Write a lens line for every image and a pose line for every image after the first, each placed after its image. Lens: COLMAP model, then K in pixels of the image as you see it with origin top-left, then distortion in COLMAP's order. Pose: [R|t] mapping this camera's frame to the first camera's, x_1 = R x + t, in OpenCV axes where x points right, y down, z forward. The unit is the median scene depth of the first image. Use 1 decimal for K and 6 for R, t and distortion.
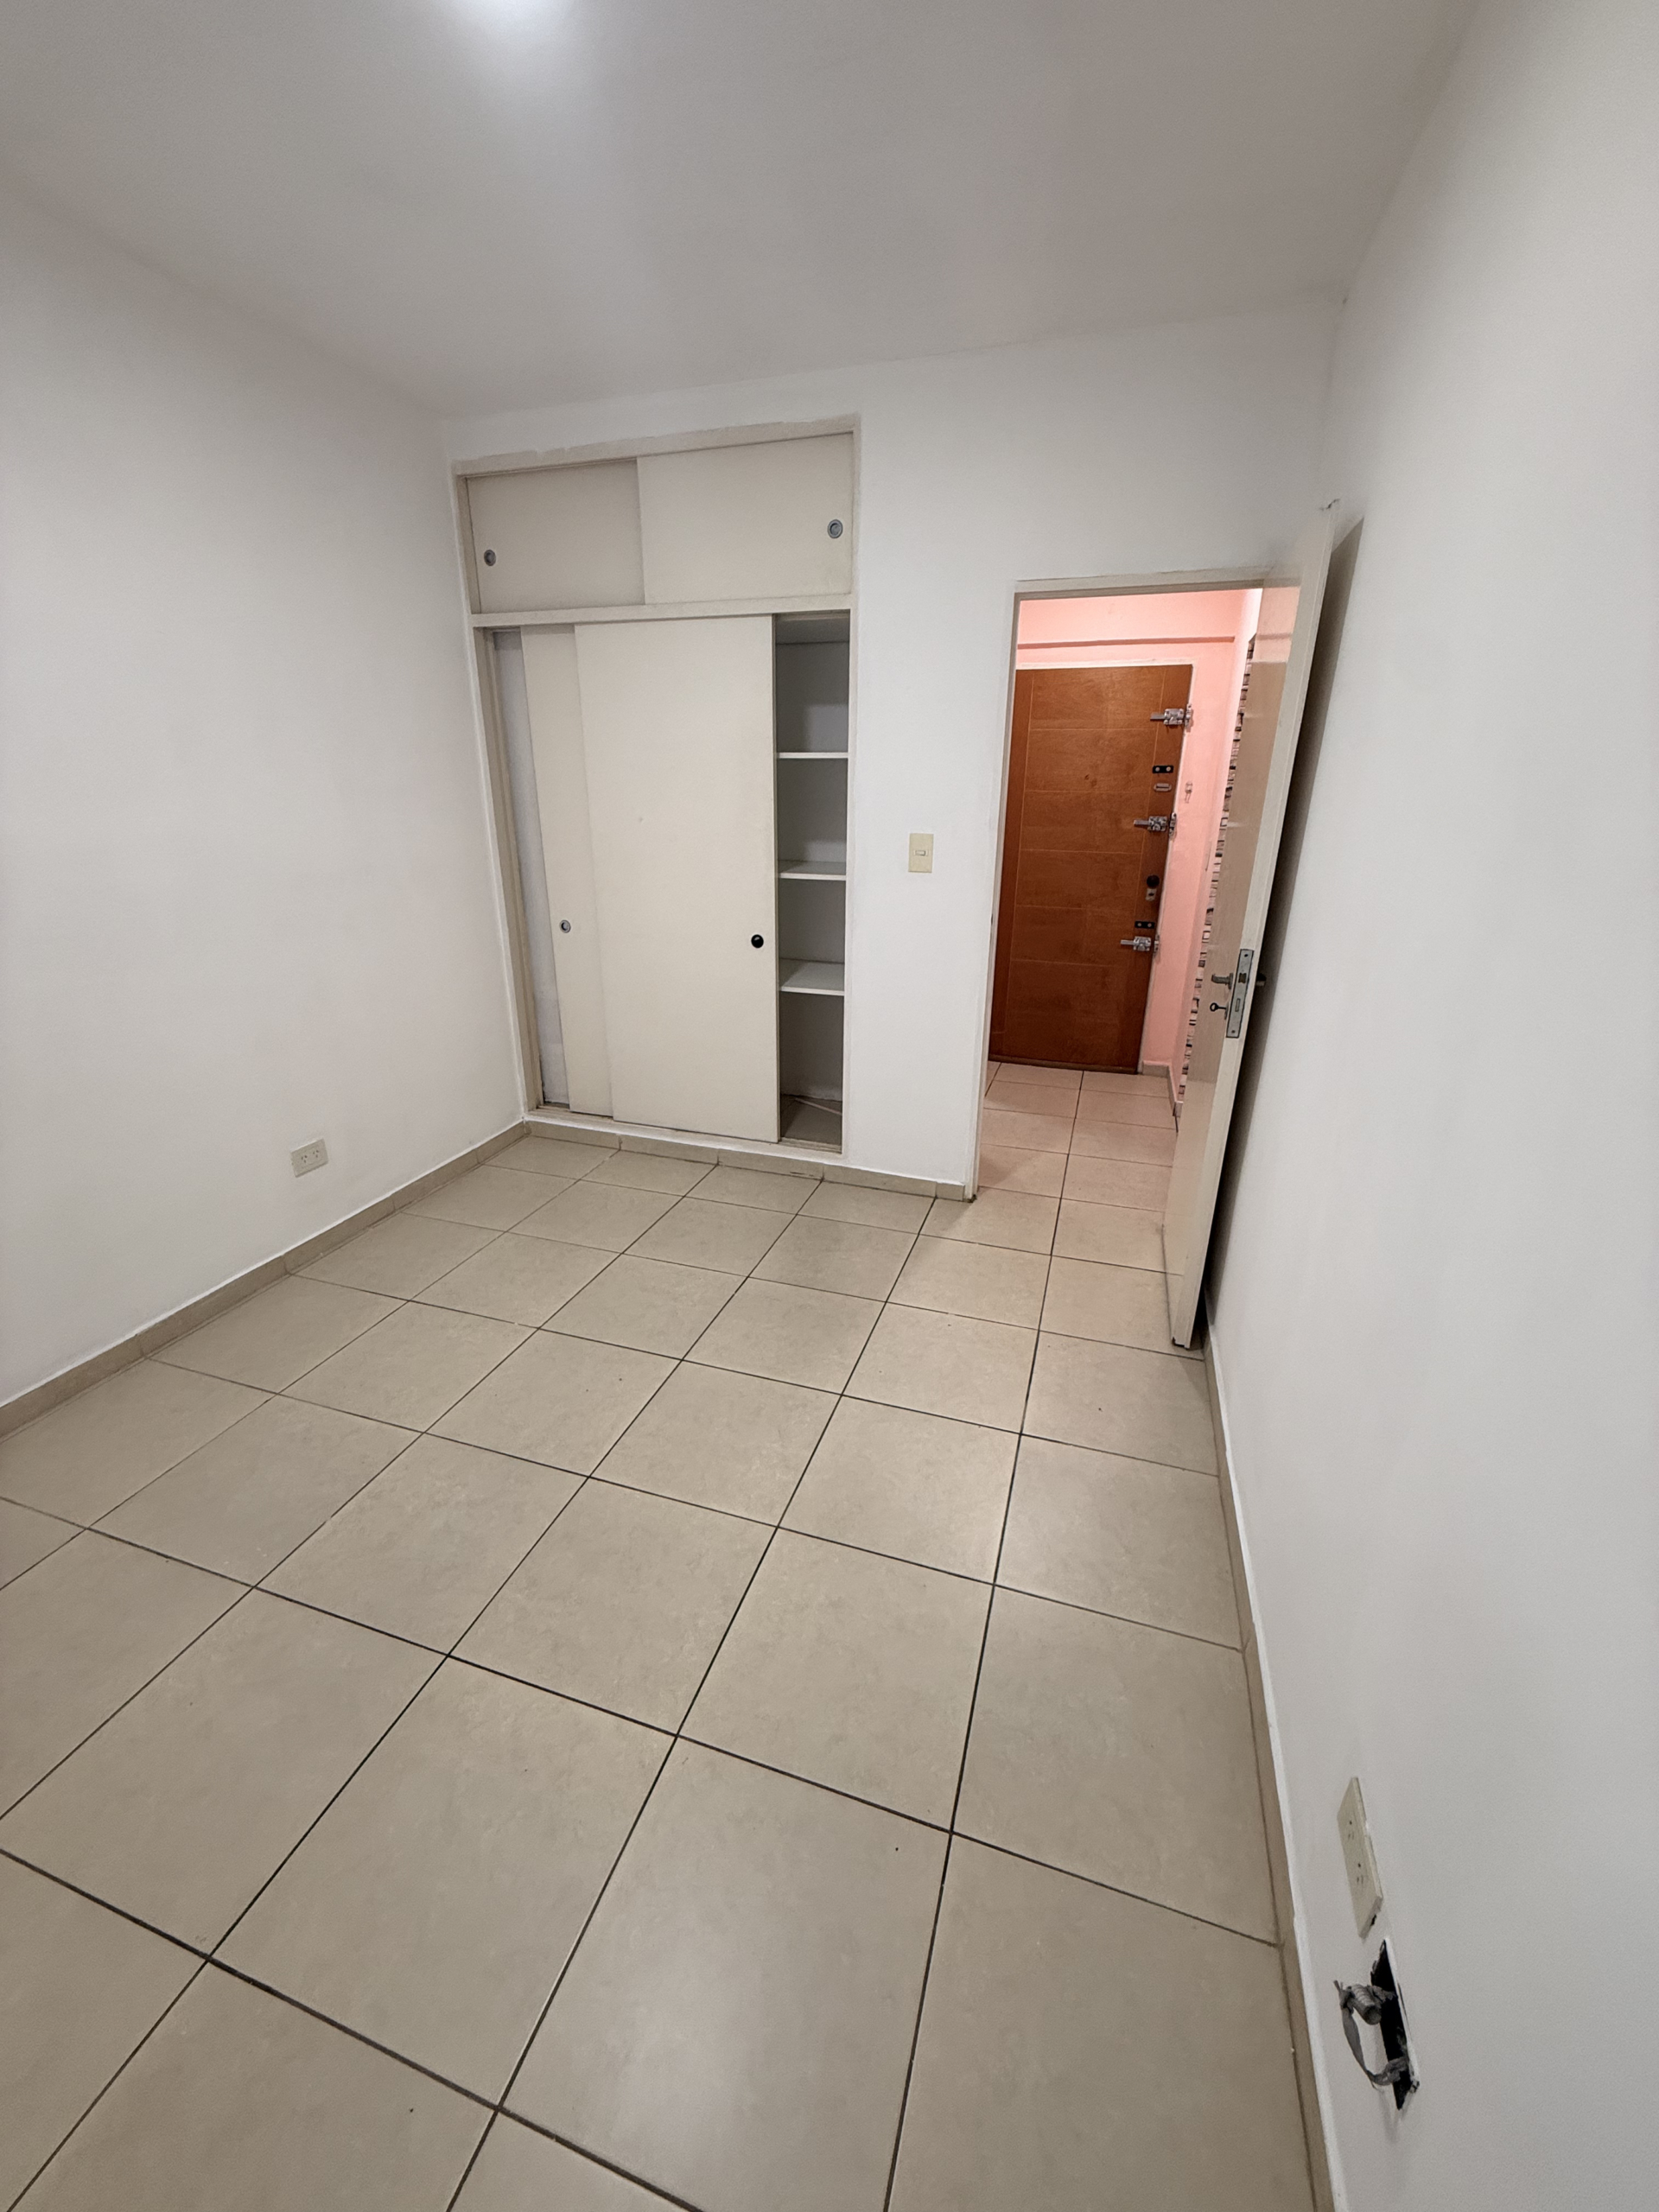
lens RADIAL K [[877.6, 0, 832.4], [0, 877.6, 1101.5], [0, 0, 1]] dist [0.000912, -0.000068]
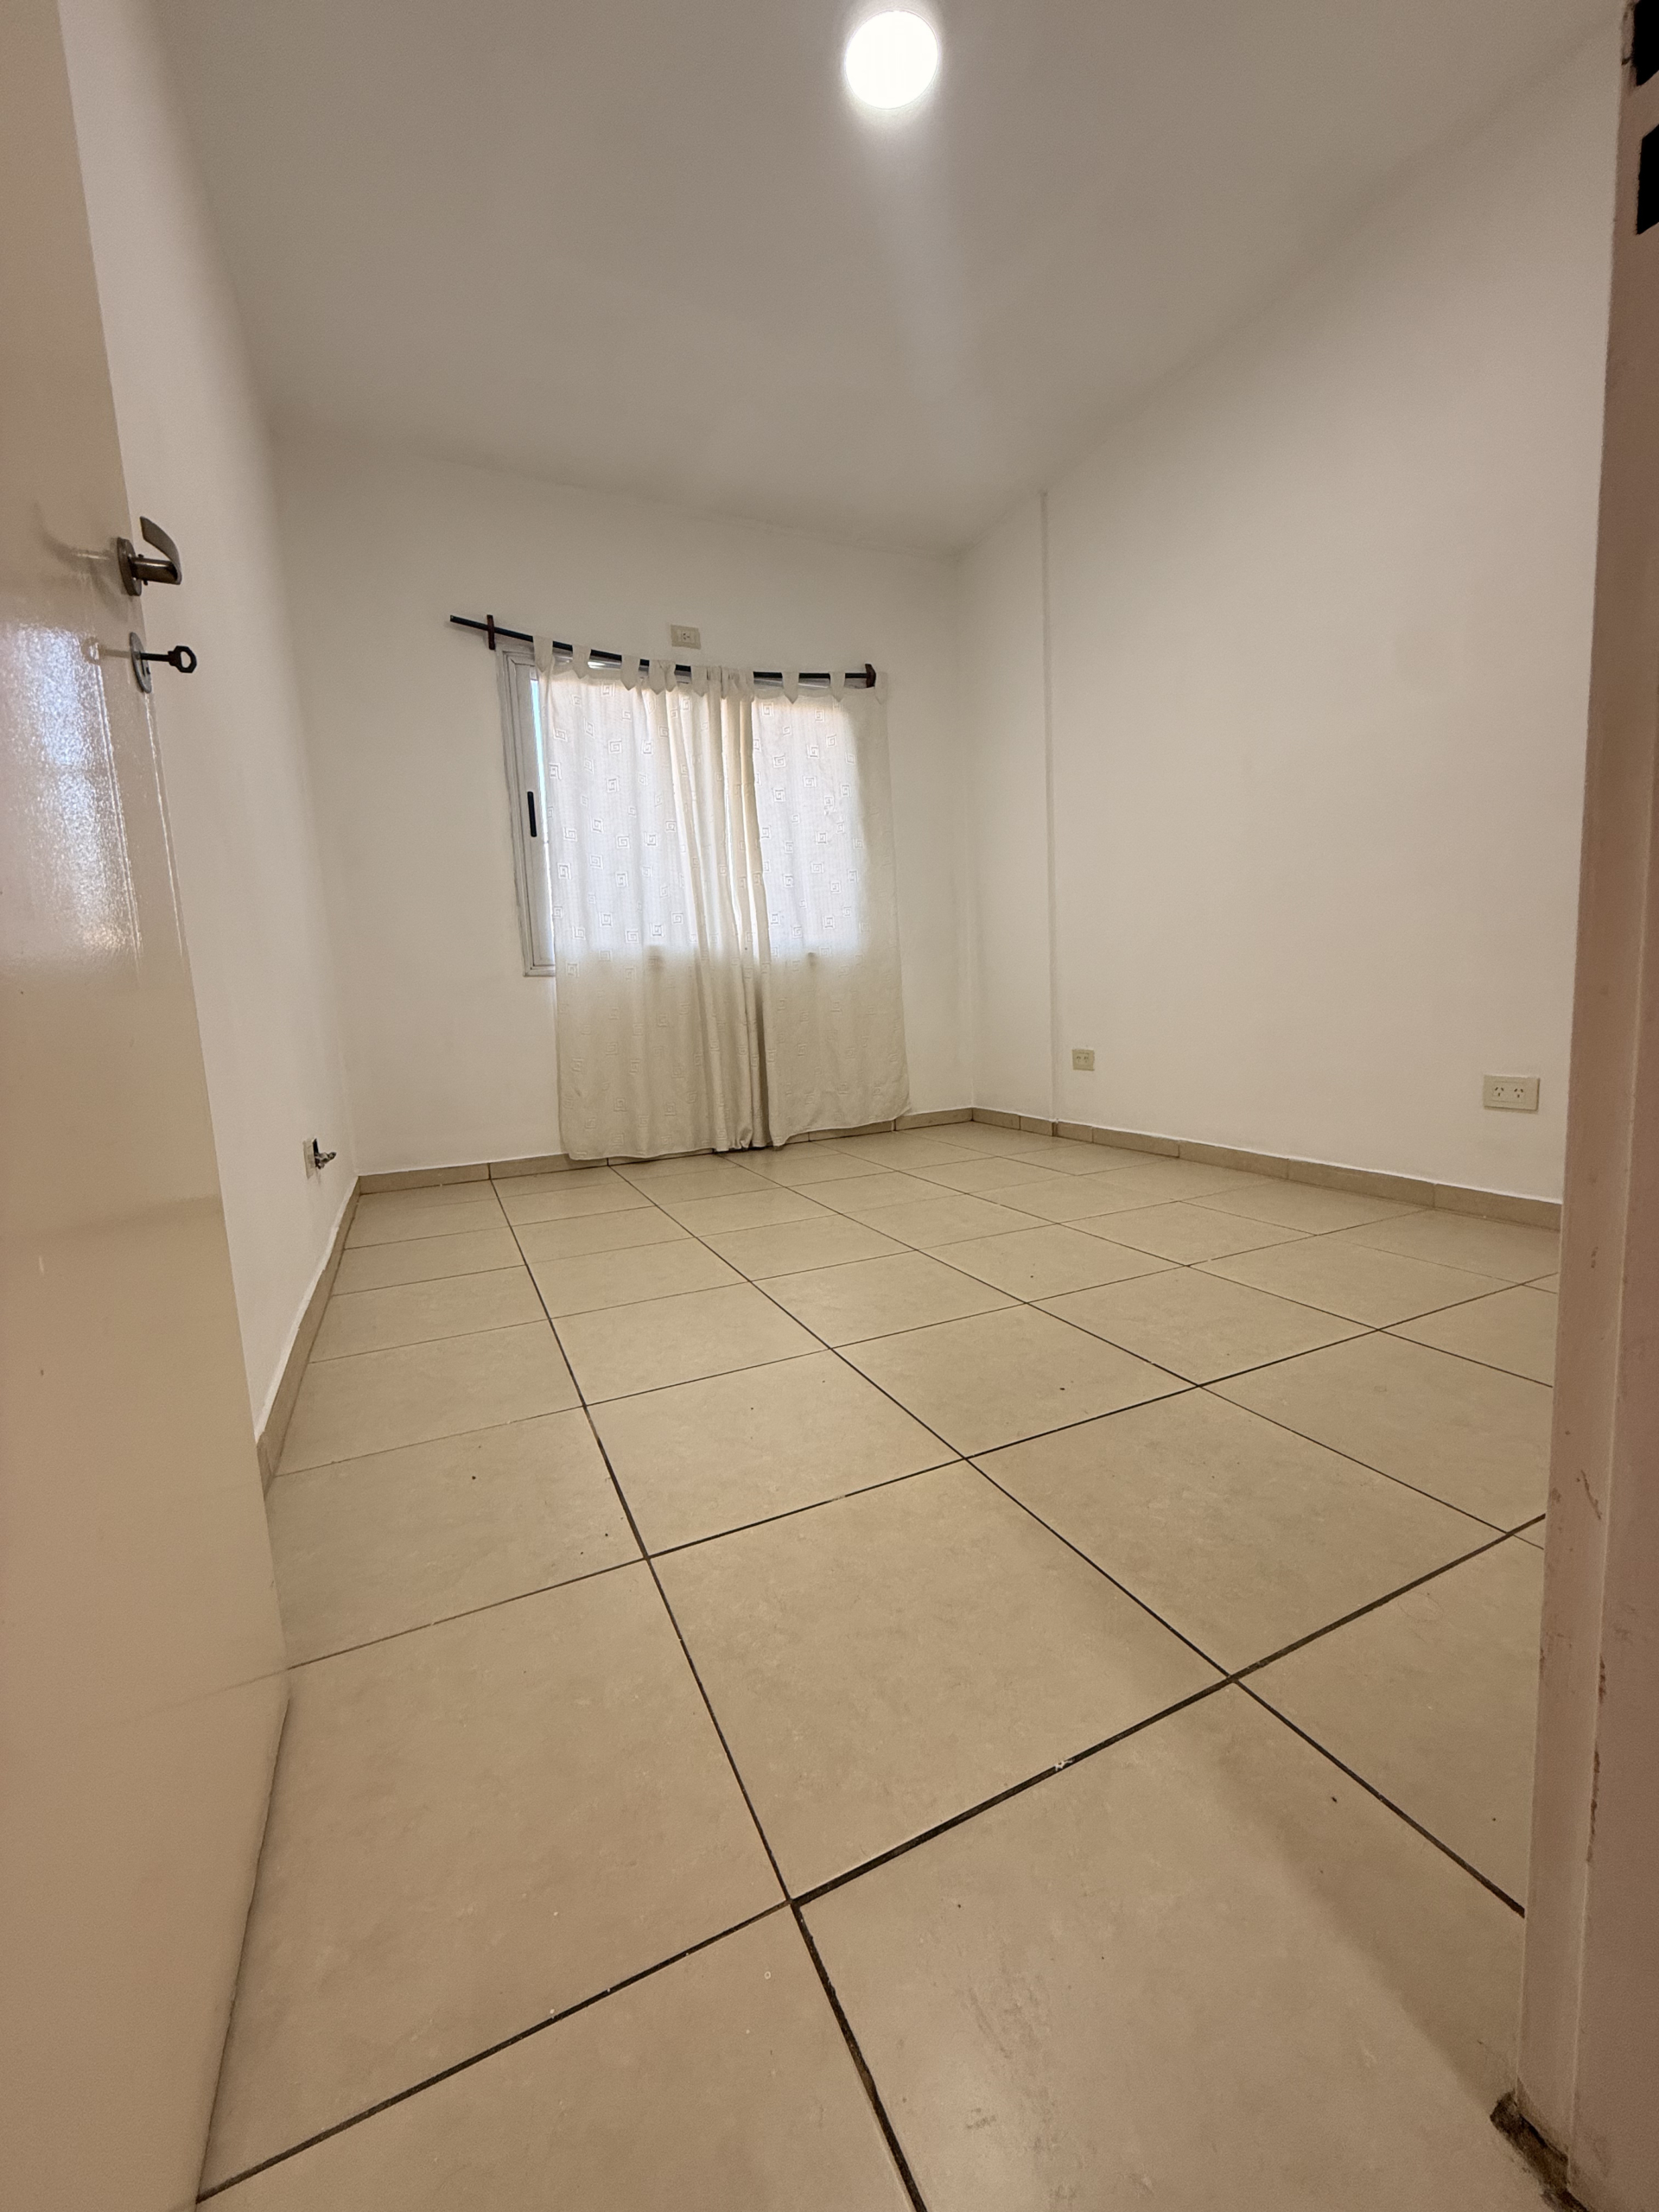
lens RADIAL K [[877.6, 0, 831.6], [0, 877.6, 1108.1], [0, 0, 1]] dist [0.000912, -0.000068]
pose [[-0.733881, 0.109214, -0.670441, 0.485035], [-0.195587, 0.911217, 0.362531, -0.116287], [0.650511, 0.397184, -0.647364, 1.410756]]
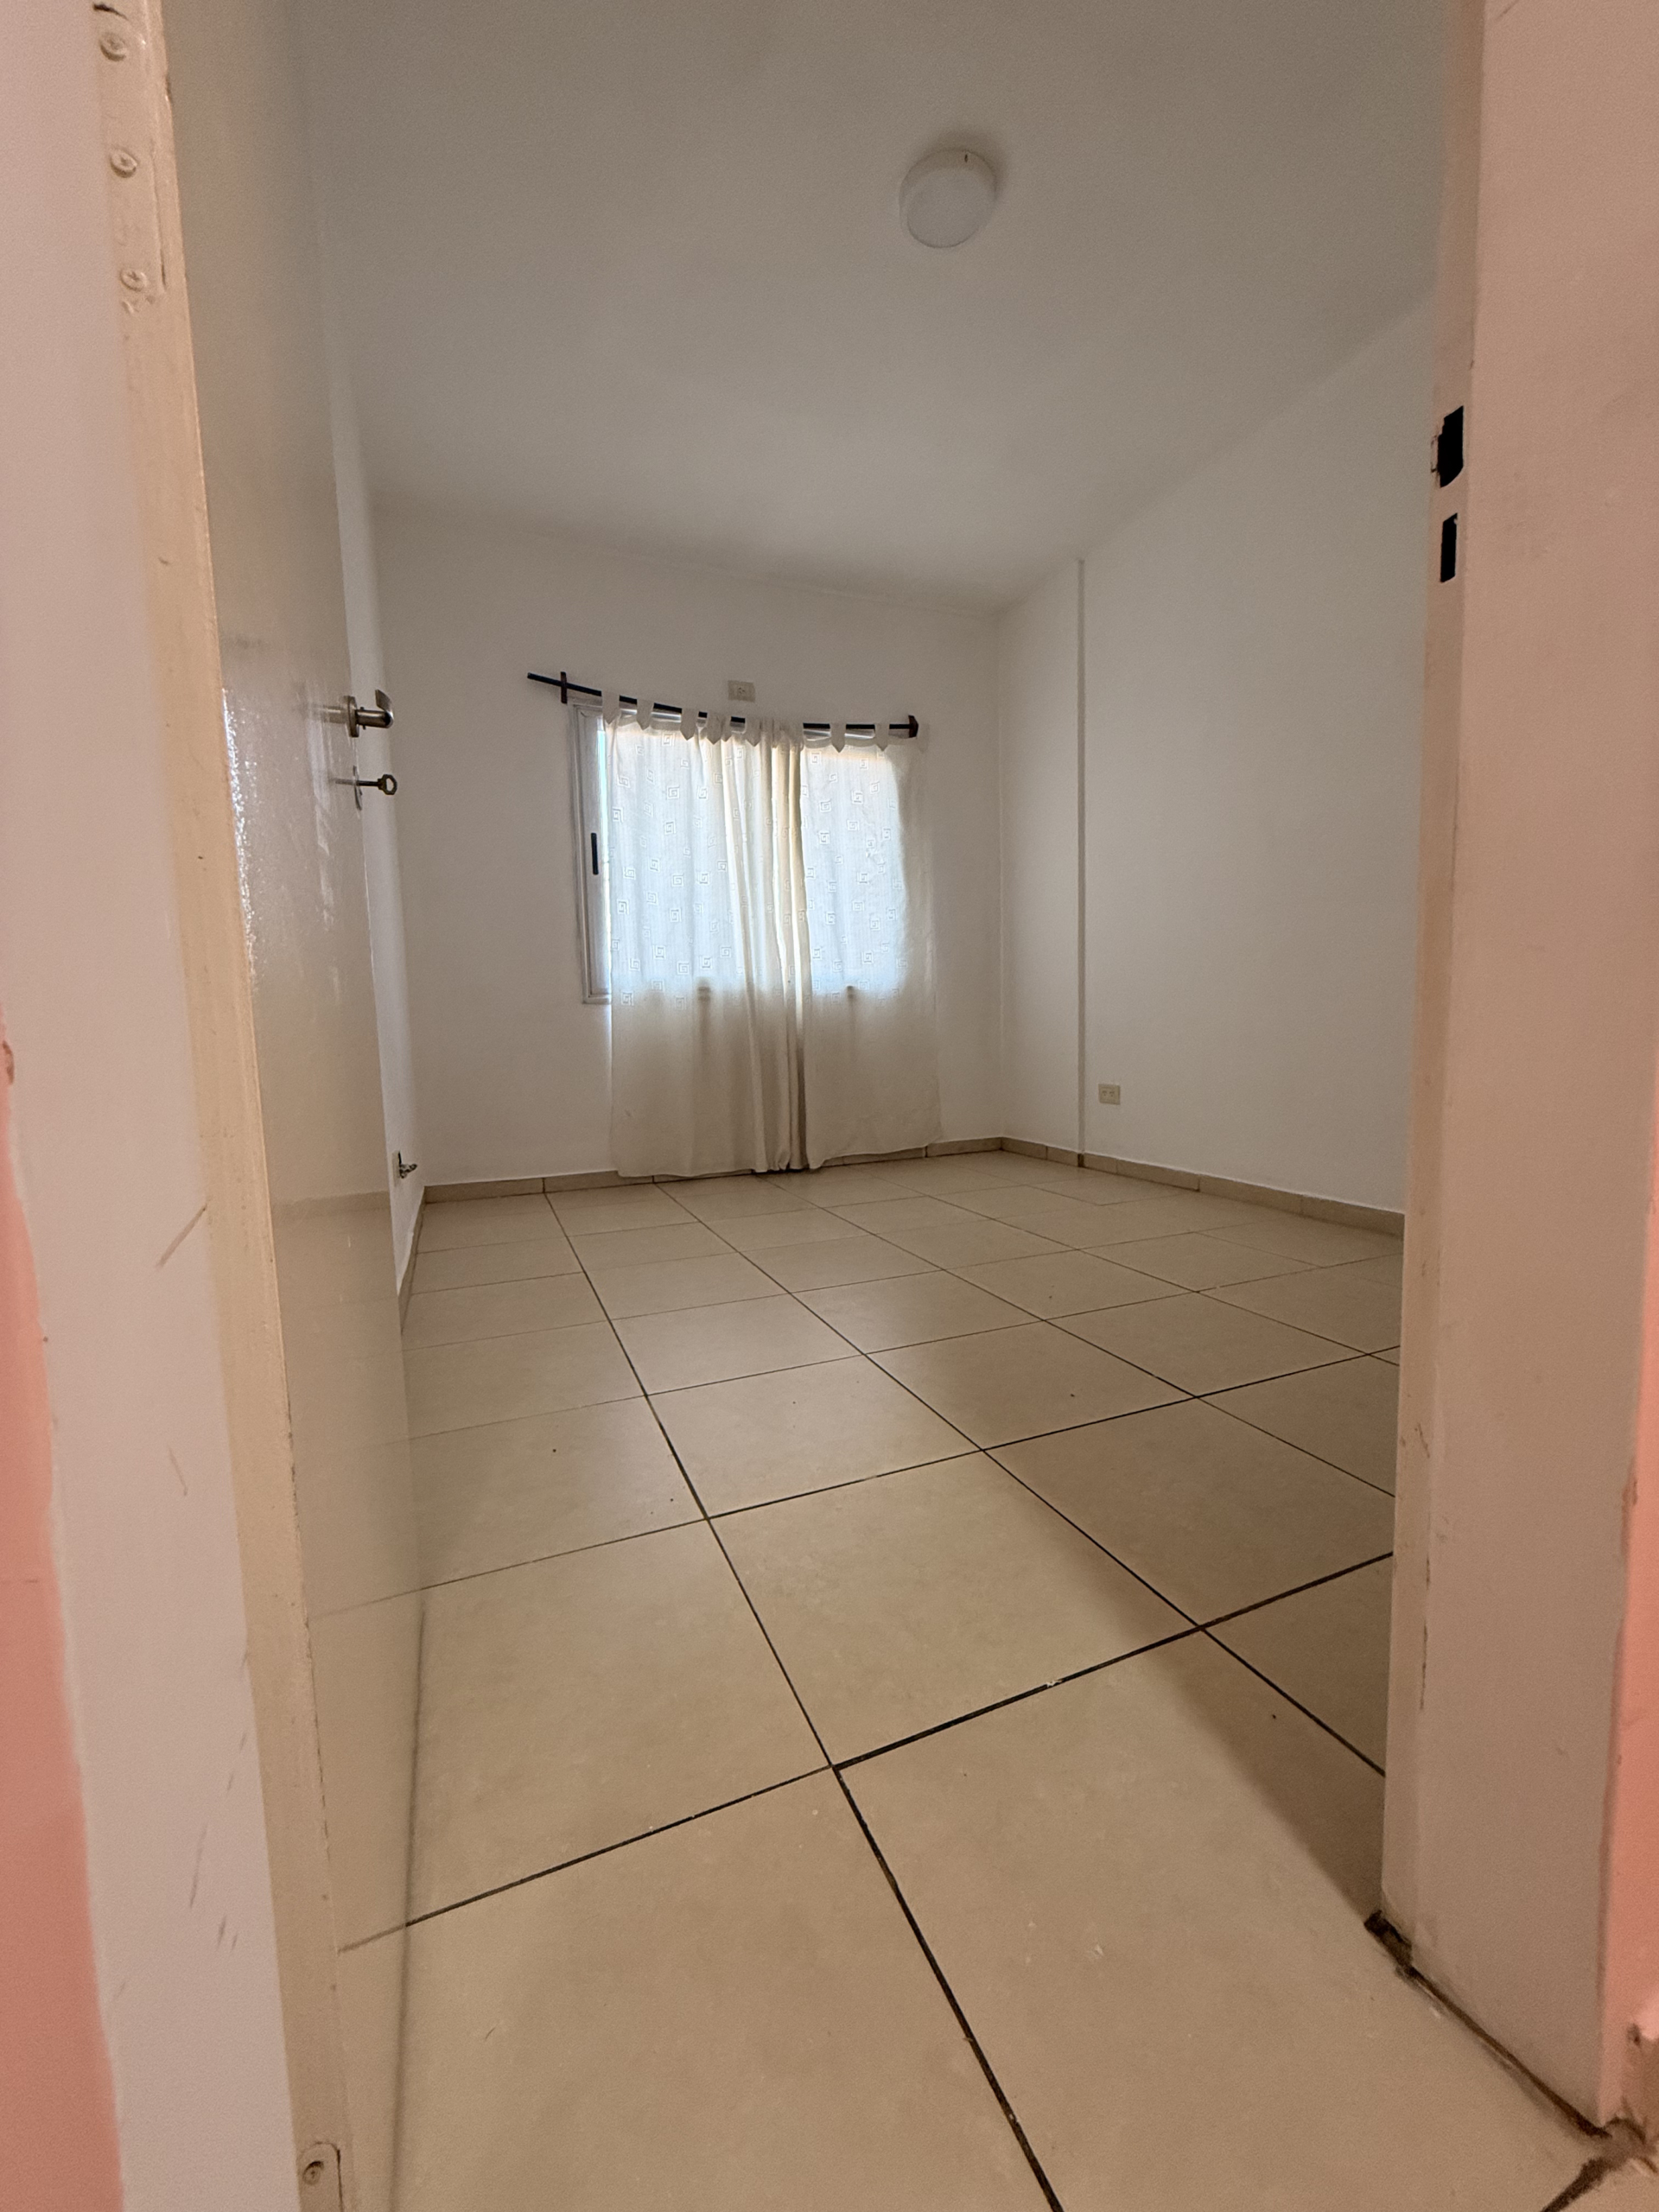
lens RADIAL K [[877.6, 0, 832.7], [0, 877.6, 1114.9], [0, 0, 1]] dist [0.000912, -0.000068]
pose [[-0.758653, 0.077673, -0.646848, 0.546668], [-0.207170, 0.912569, 0.352559, -0.150041], [0.617678, 0.401478, -0.676232, 1.458229]]
